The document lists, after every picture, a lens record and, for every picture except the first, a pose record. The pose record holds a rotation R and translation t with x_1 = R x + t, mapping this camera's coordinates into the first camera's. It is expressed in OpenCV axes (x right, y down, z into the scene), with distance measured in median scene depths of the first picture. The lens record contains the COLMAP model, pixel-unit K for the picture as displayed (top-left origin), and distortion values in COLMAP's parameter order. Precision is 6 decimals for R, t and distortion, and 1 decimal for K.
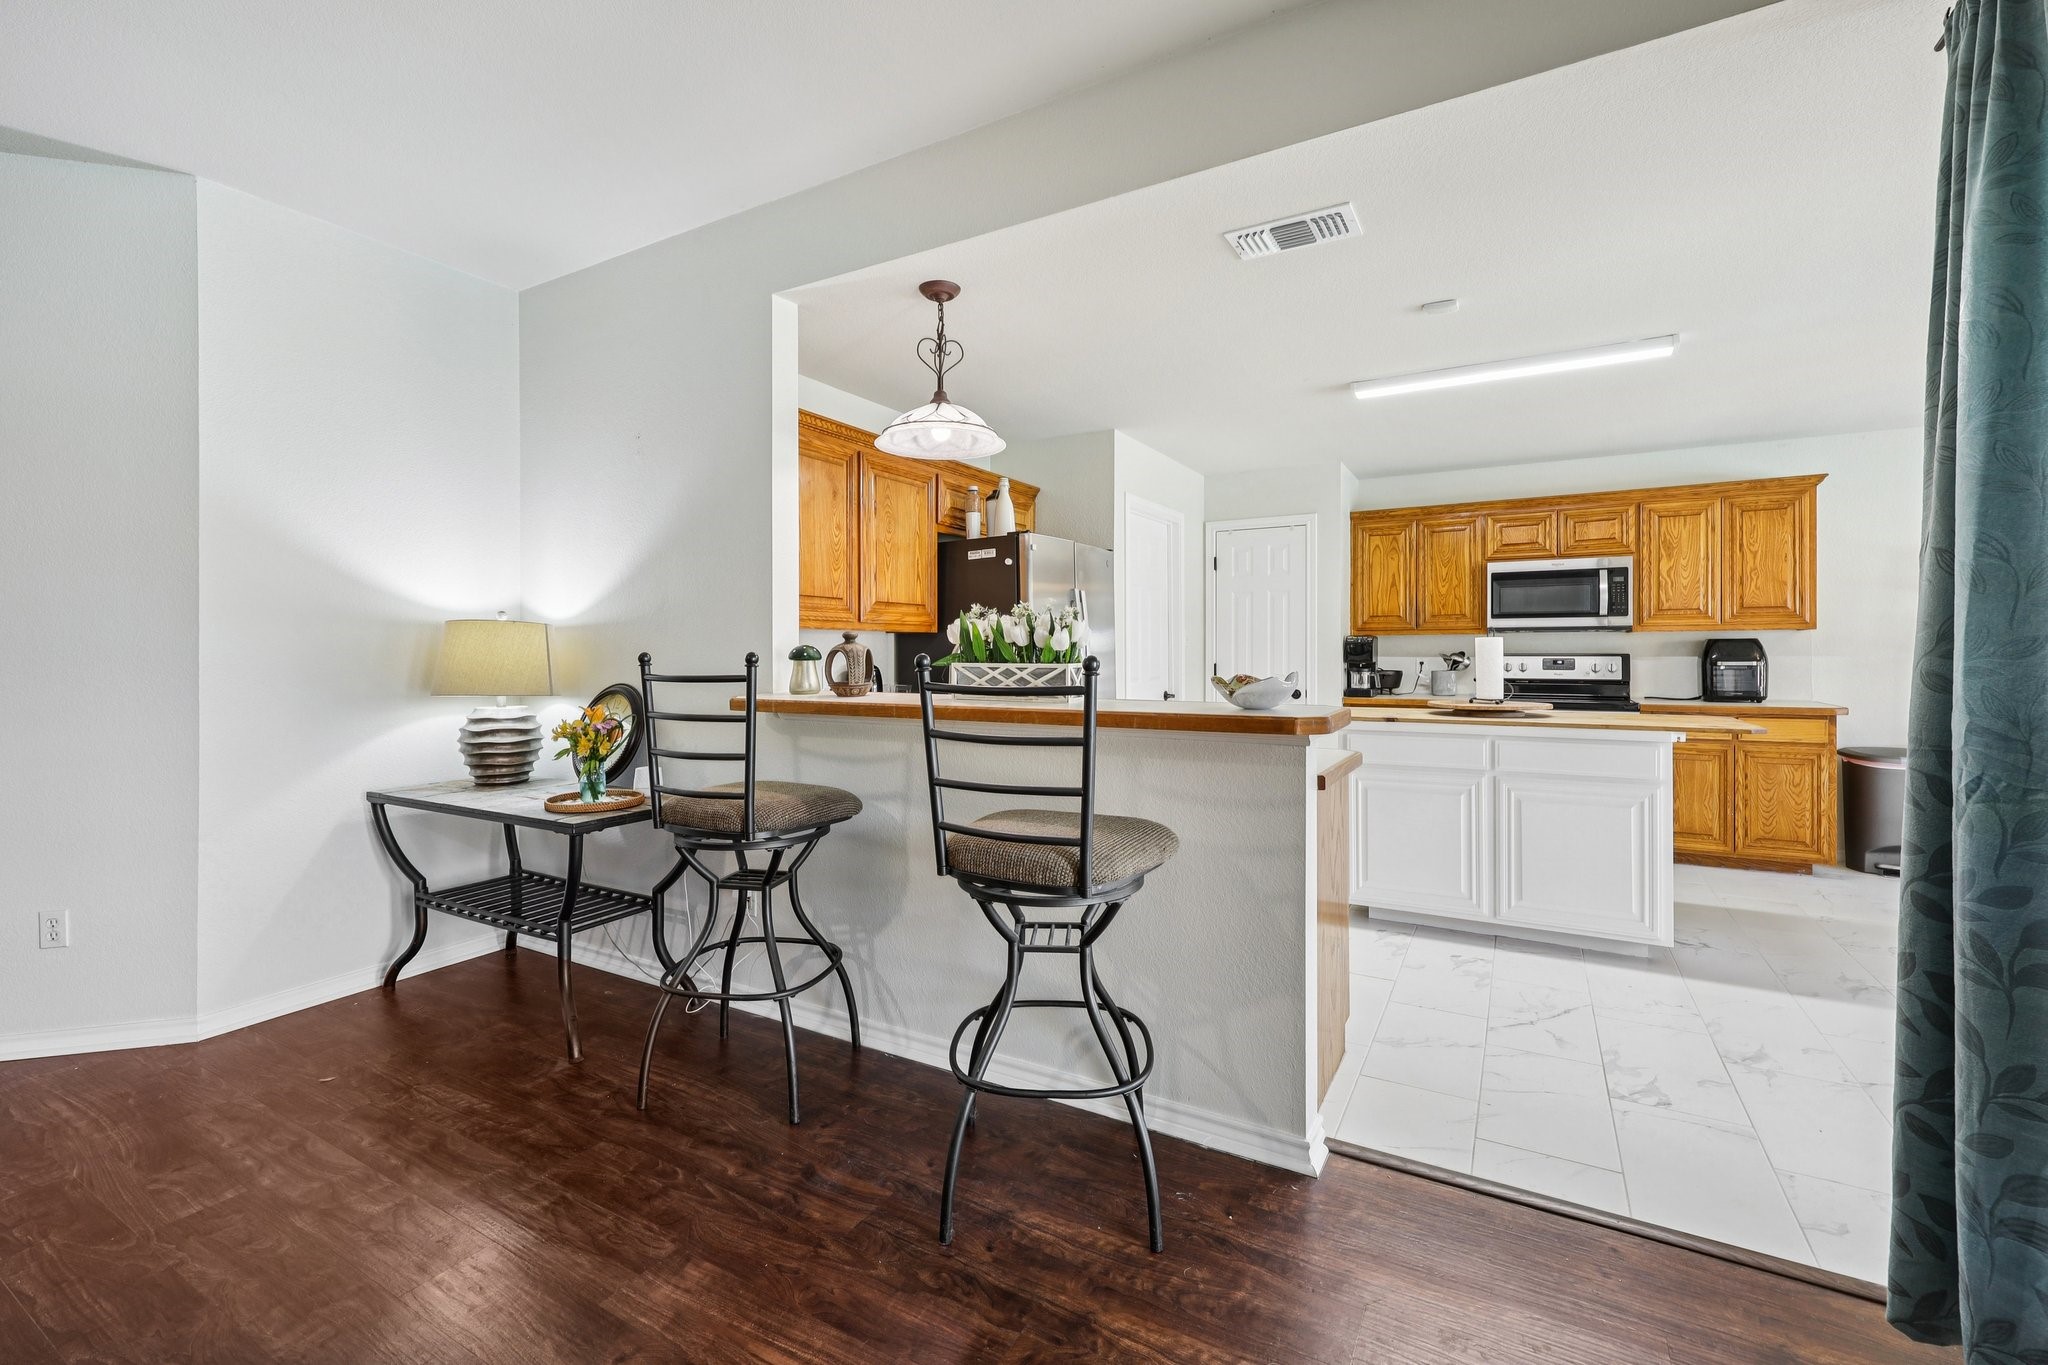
lens RADIAL K [[873.7, 0, 1023.4], [0, 873.7, 653.1], [0, 0, 1]] dist [-0.000944, -0.000231]
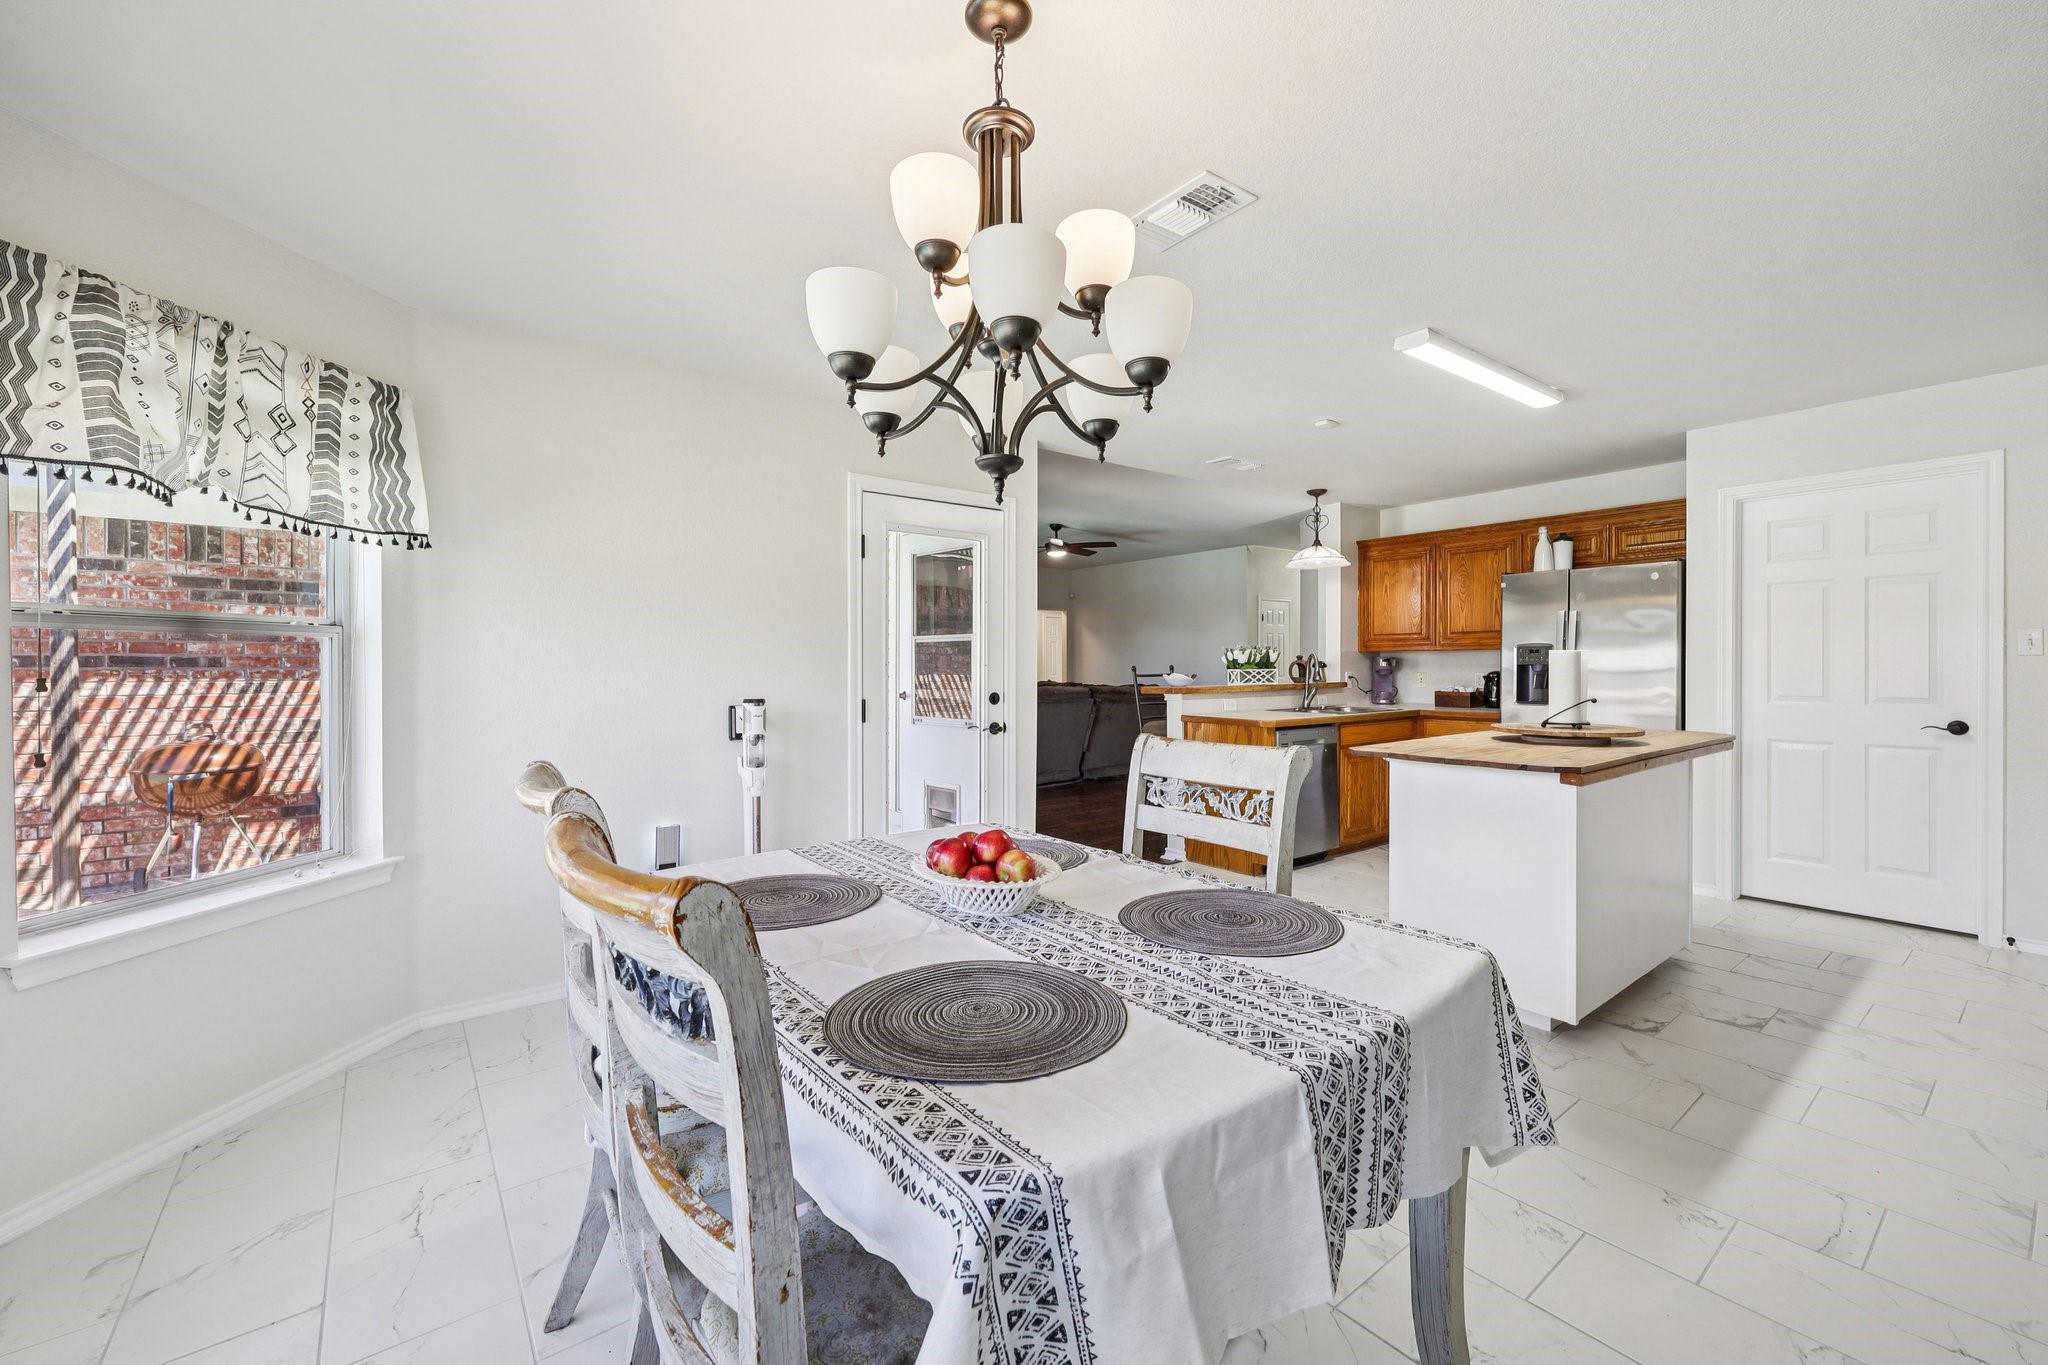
lens RADIAL K [[829.6, 0, 1022.6], [0, 829.6, 665.3], [0, 0, 1]] dist [-0.001172, -0.000355]
pose [[-0.385996, 0.006354, -0.922478, 1.198478], [0.004317, 0.999978, 0.005081, -0.007690], [0.922490, -0.002021, -0.386015, 0.665446]]
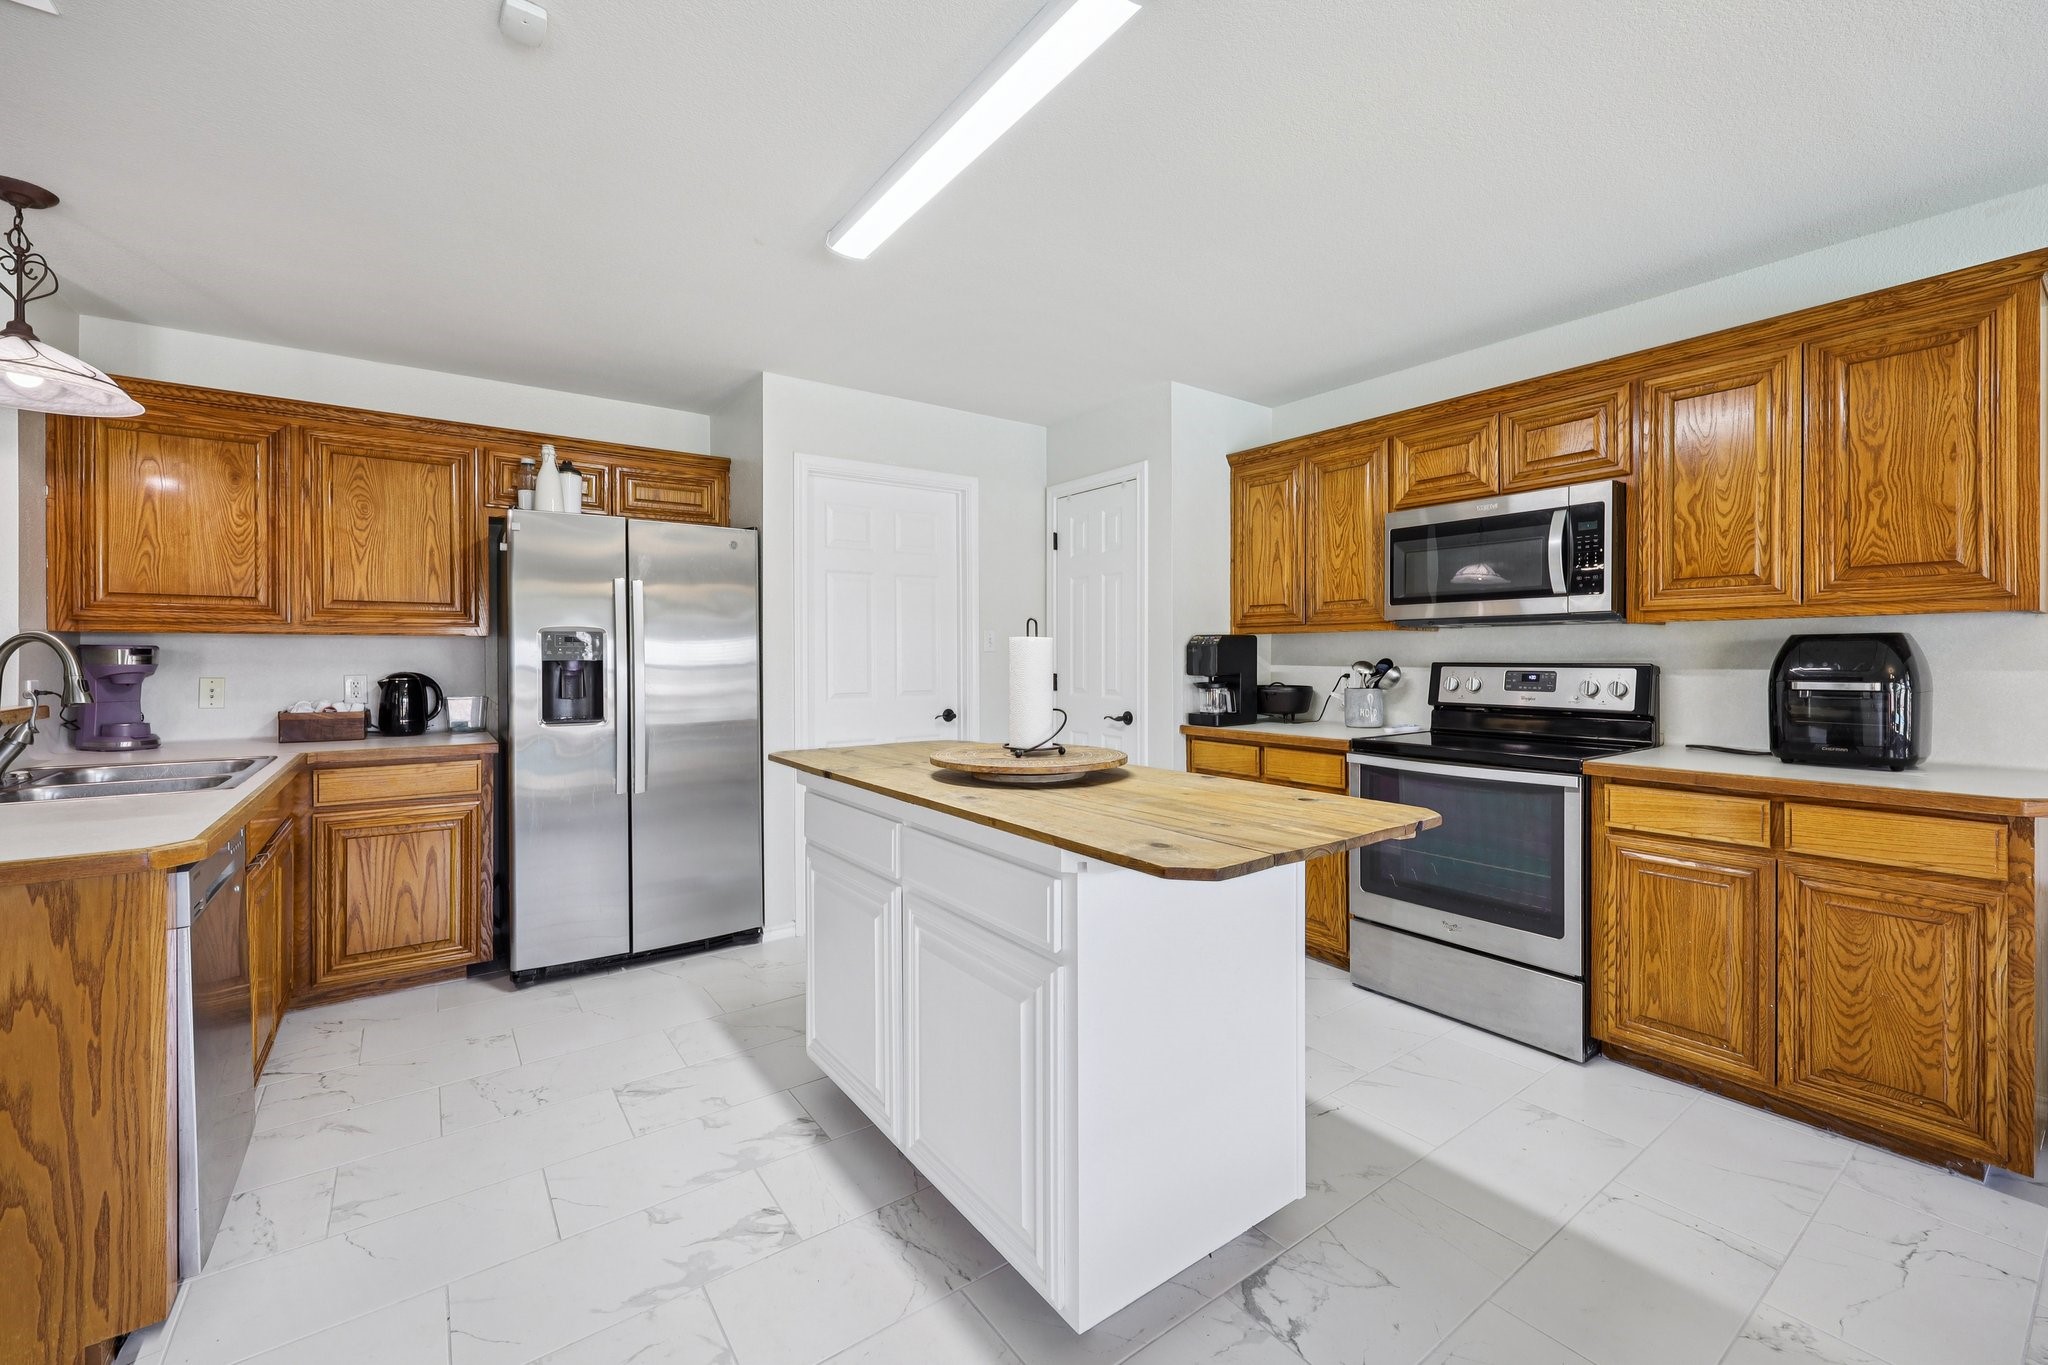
lens RADIAL K [[831.5, 0, 1027.7], [0, 831.5, 659.7], [0, 0, 1]] dist [-0.000899, -0.000163]
pose [[0.914155, 0.002580, -0.405356, 0.603920], [-0.000748, 0.999989, 0.004679, -0.004463], [0.405364, -0.003974, 0.914147, 0.411413]]
